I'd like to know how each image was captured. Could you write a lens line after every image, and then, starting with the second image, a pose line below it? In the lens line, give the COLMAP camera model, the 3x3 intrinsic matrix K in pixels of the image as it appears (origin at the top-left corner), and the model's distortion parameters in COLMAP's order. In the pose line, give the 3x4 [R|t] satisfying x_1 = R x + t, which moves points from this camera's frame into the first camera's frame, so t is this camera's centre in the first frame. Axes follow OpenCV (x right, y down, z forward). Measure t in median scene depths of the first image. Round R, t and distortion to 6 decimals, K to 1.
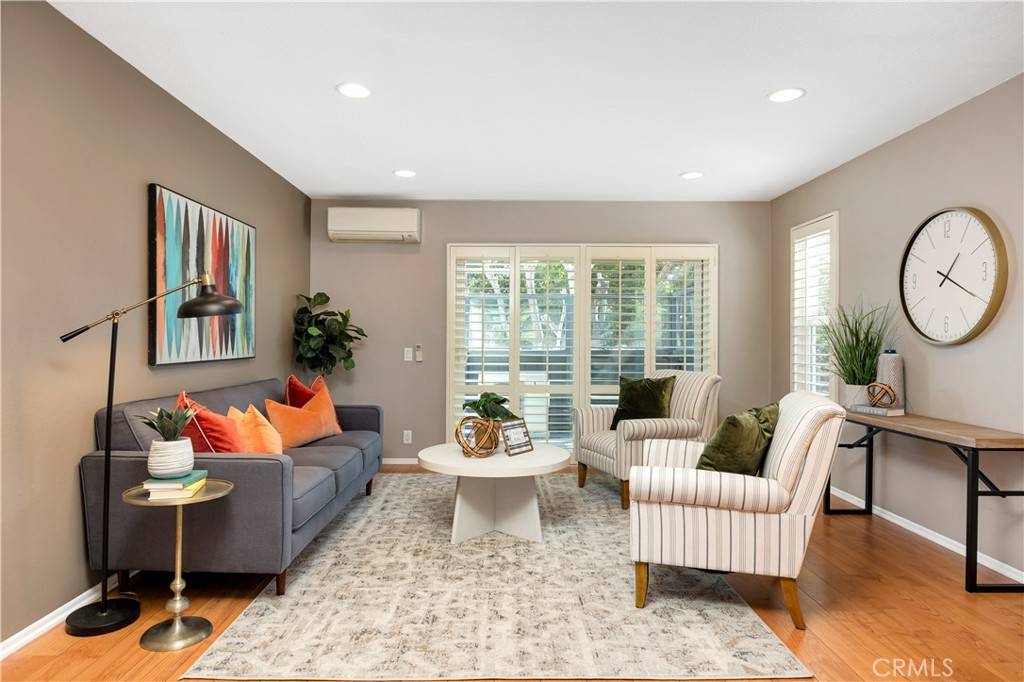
lens RADIAL K [[599.2, 0, 512.0], [0, 599.2, 341.0], [0, 0, 1]] dist [-0.004839, -0.000554]
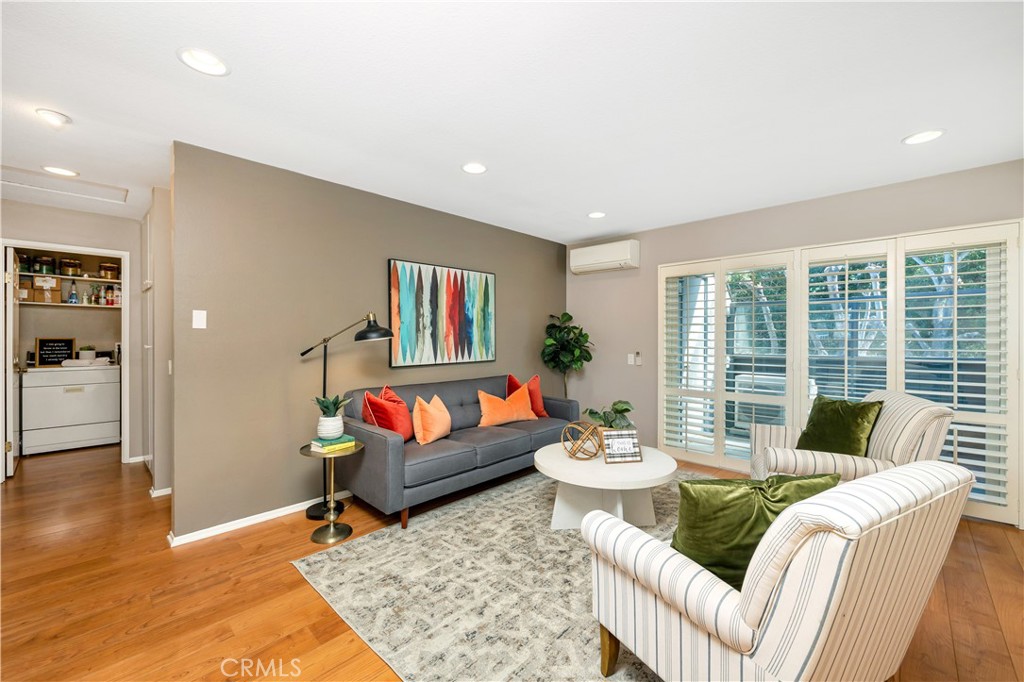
lens RADIAL K [[414.5, 0, 512.0], [0, 414.5, 341.0], [0, 0, 1]] dist [-0.002378, -0.000005]
pose [[0.712177, 0.001516, -0.701998, 0.416743], [0.003363, 0.999979, 0.005571, -0.034218], [0.701991, -0.006328, 0.712157, 0.370685]]
